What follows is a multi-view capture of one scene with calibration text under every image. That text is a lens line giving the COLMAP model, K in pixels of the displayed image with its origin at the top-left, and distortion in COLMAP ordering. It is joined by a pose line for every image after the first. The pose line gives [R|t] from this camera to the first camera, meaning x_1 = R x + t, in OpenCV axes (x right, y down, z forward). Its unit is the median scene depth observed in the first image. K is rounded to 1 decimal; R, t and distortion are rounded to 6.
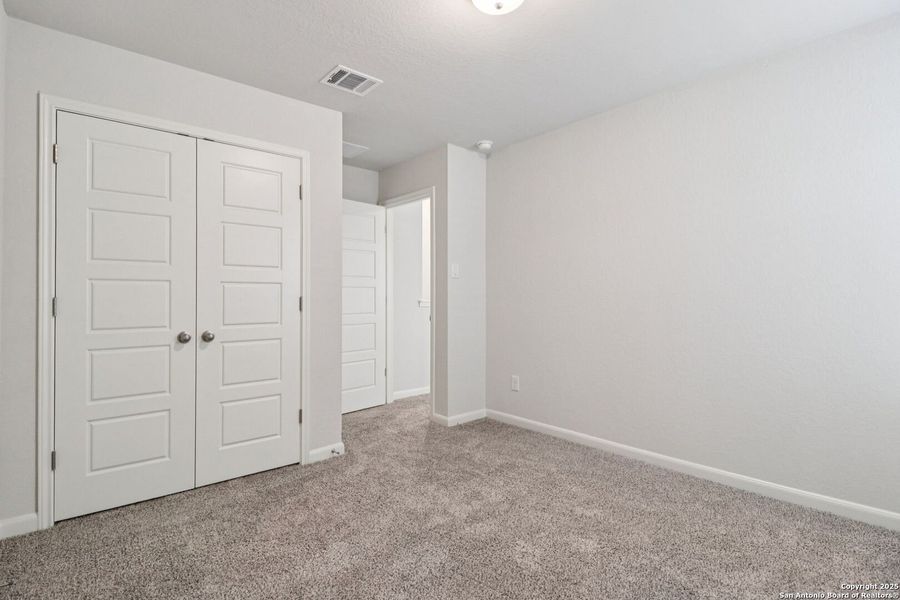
lens RADIAL K [[452.2, 0, 447.2], [0, 452.2, 294.4], [0, 0, 1]] dist [-0.001864, -0.001135]
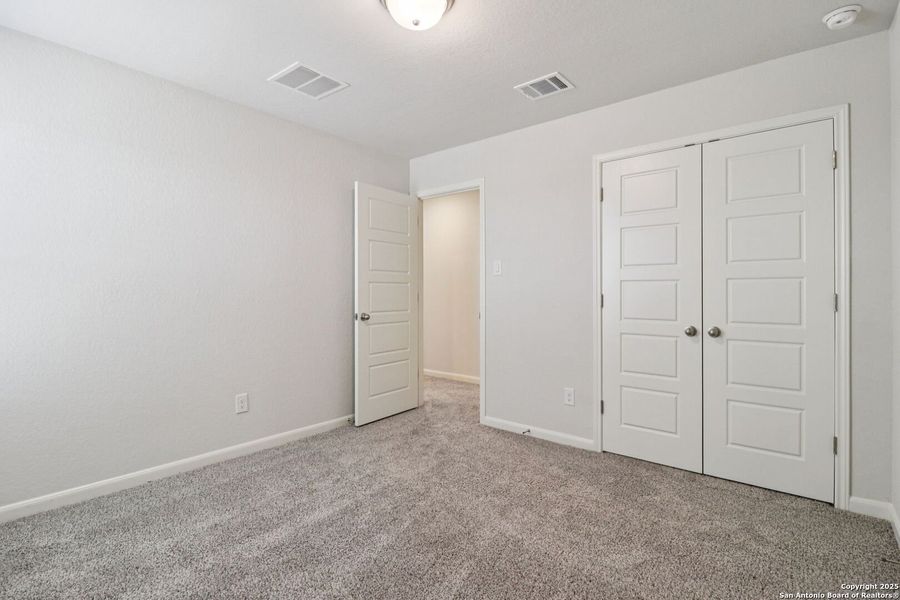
lens RADIAL K [[408.2, 0, 449.7], [0, 408.2, 295.1], [0, 0, 1]] dist [-0.003303, -0.000541]
pose [[0.199979, 0.003077, -0.979795, 0.274190], [0.005879, 0.999973, 0.004341, 0.001014], [0.979783, -0.006629, 0.199955, 0.238028]]
